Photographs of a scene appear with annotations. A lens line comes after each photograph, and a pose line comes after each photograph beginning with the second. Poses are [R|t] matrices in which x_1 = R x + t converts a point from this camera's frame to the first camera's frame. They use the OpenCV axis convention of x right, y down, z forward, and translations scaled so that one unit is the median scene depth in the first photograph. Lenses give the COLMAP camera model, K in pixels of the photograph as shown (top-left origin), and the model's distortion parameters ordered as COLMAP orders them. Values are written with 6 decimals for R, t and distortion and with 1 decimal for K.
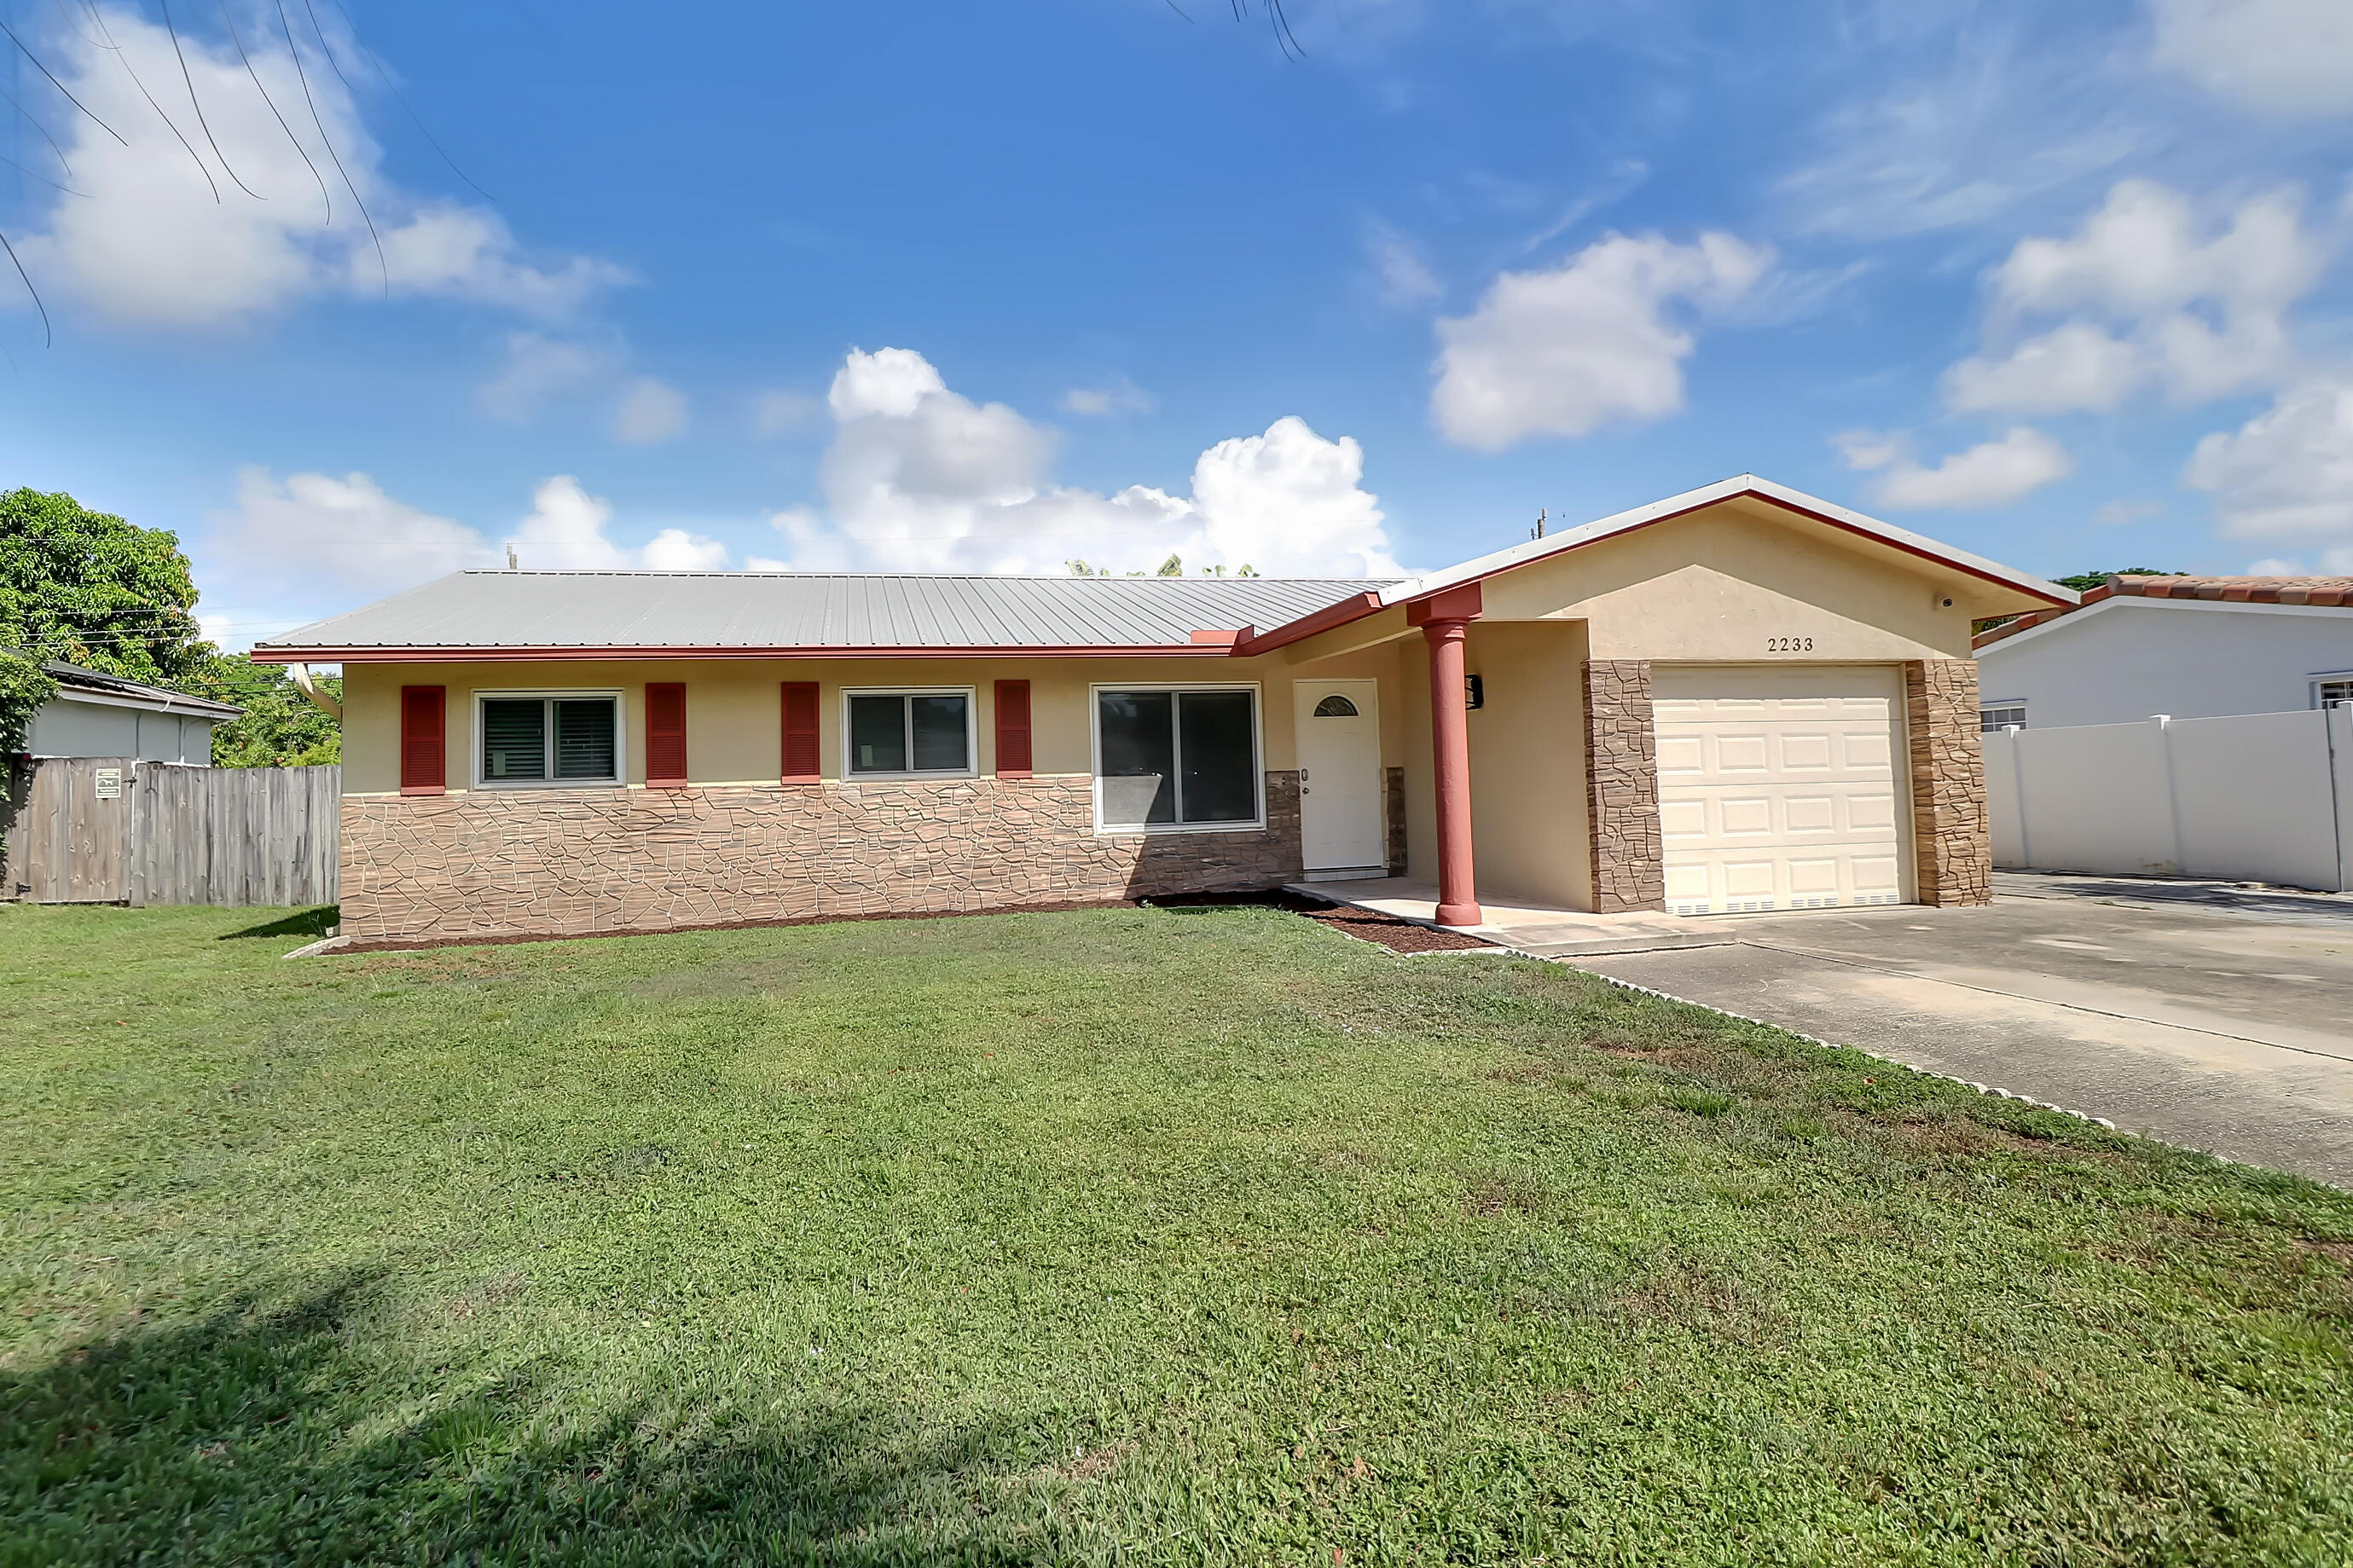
lens RADIAL K [[1188.6, 0, 1174.2], [0, 1188.6, 727.3], [0, 0, 1]] dist [-0.005905, -0.000370]
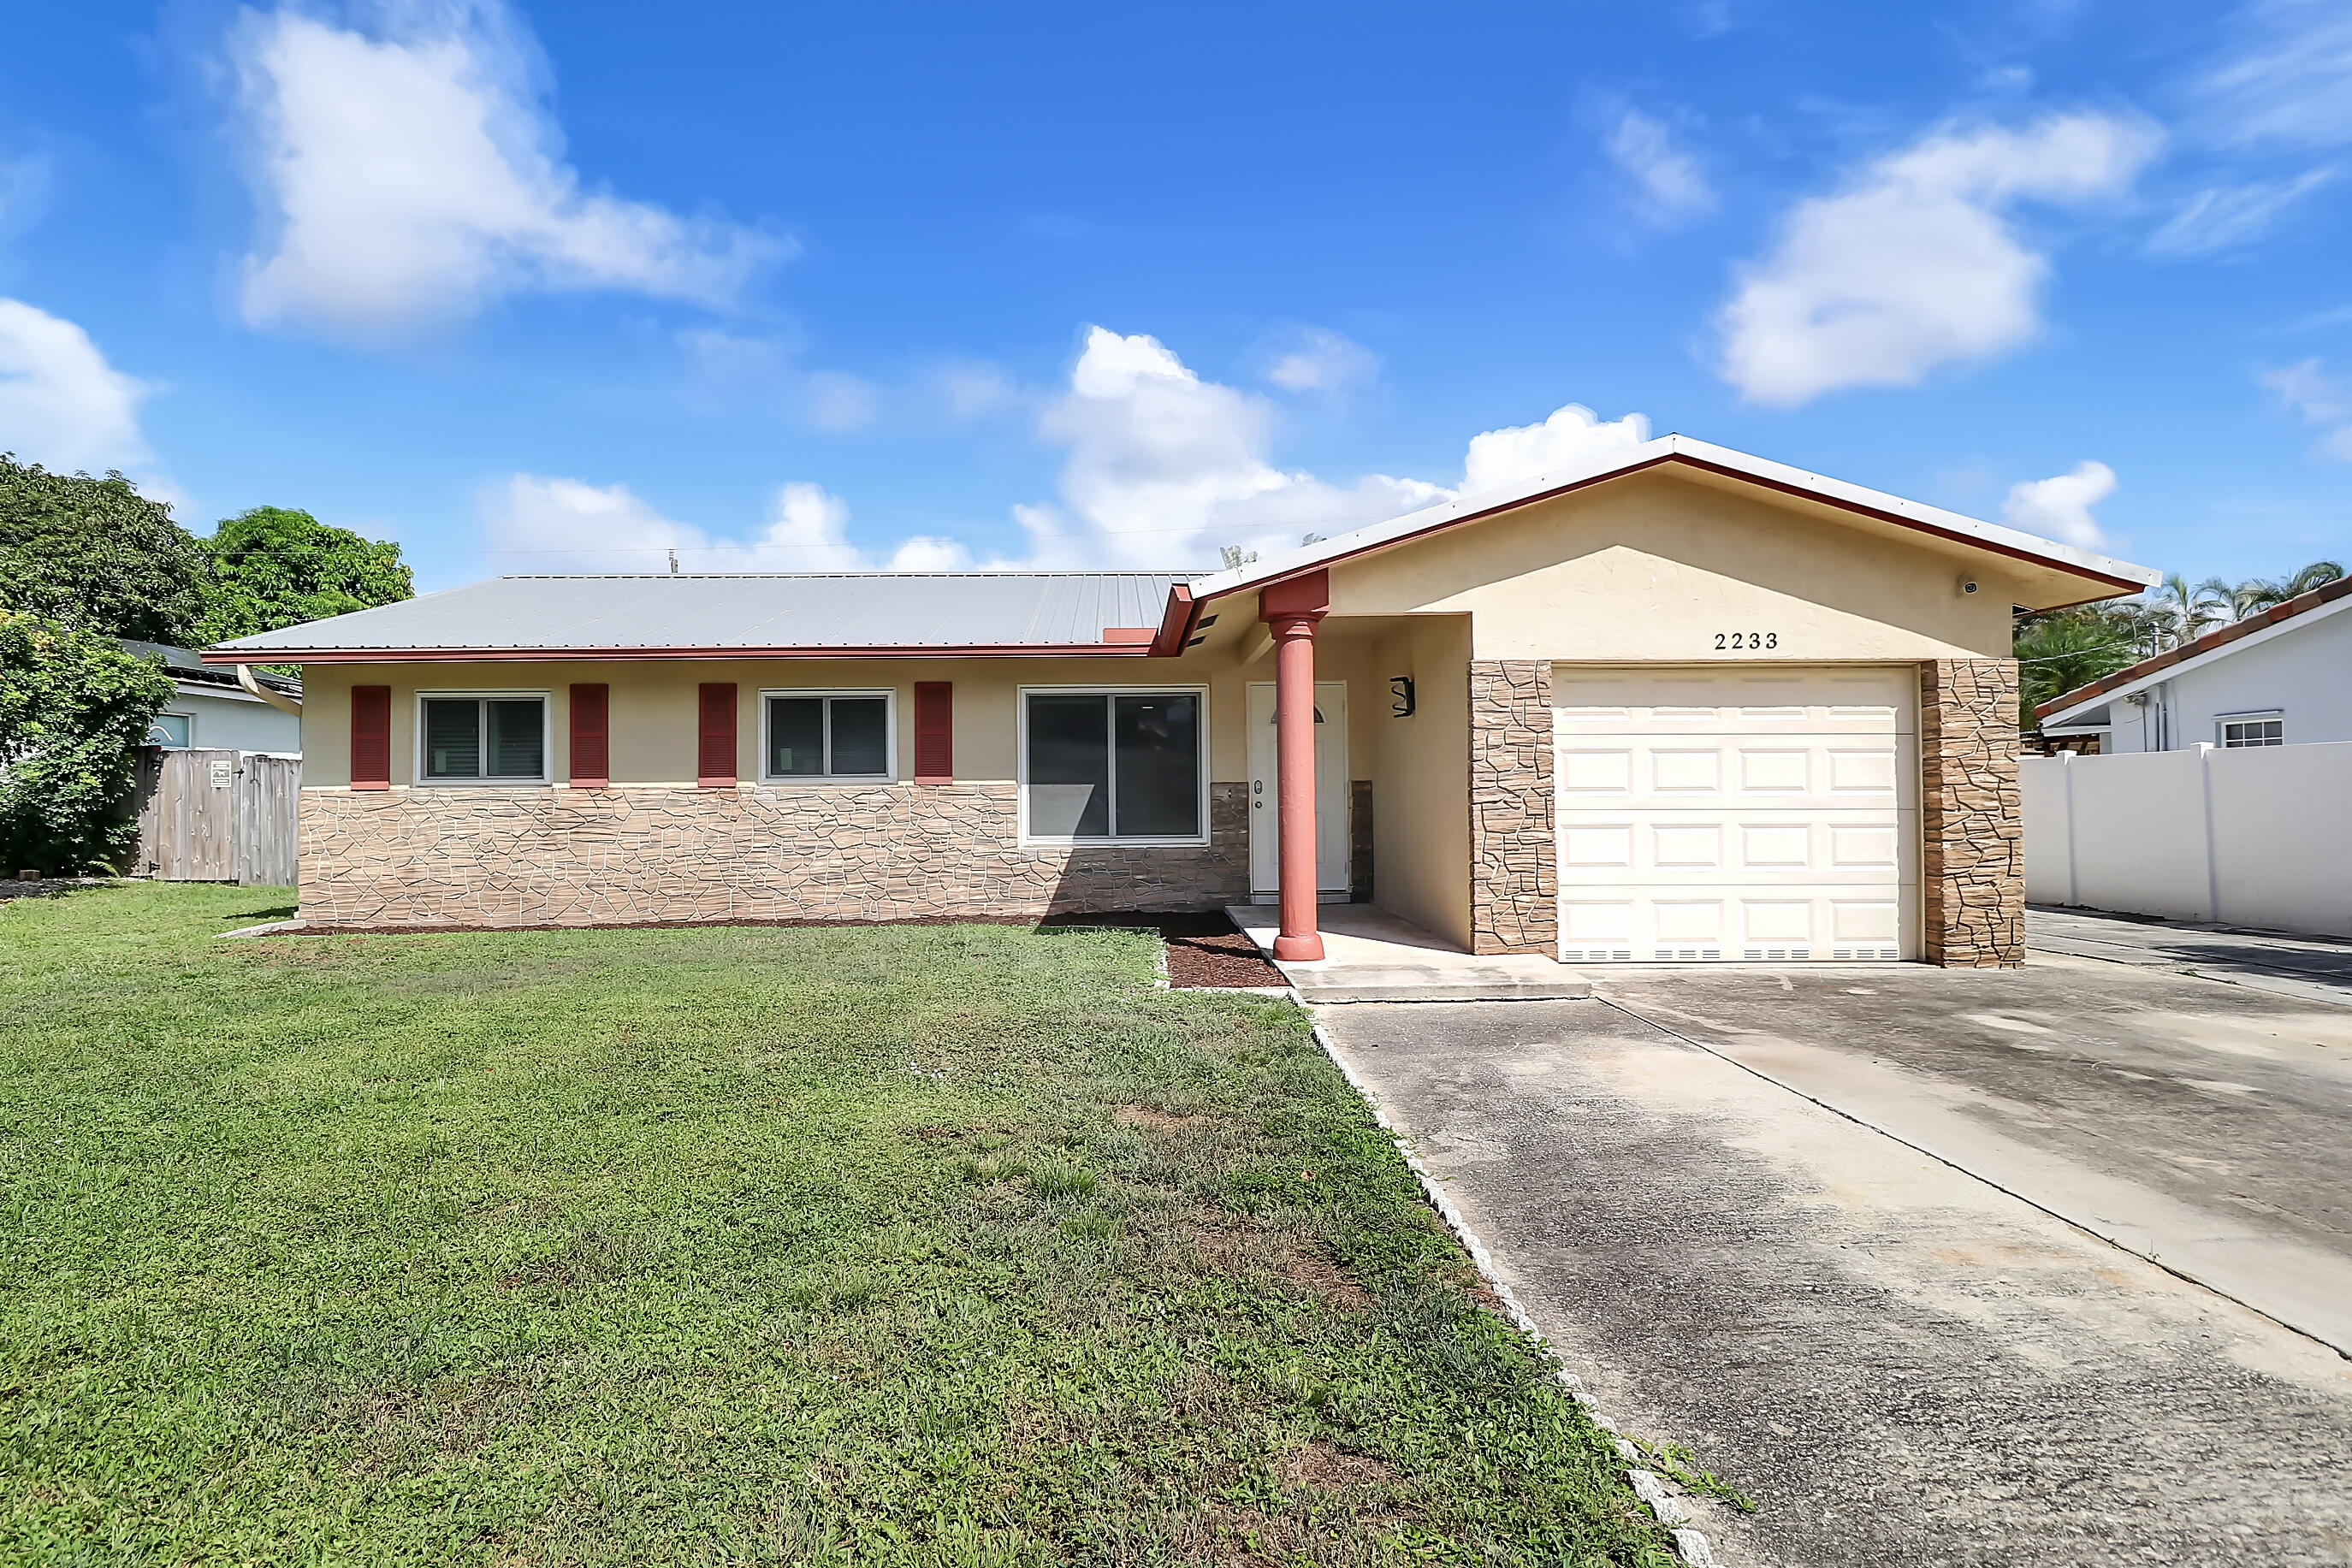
lens RADIAL K [[1254.2, 0, 1176.0], [0, 1254.2, 784.0], [0, 0, 1]] dist [-0.005735, -0.000159]
pose [[0.977516, 0.019134, -0.209990, 0.278233], [-0.010245, 0.999008, 0.043340, -0.003759], [0.210611, -0.040214, 0.976742, 0.056756]]
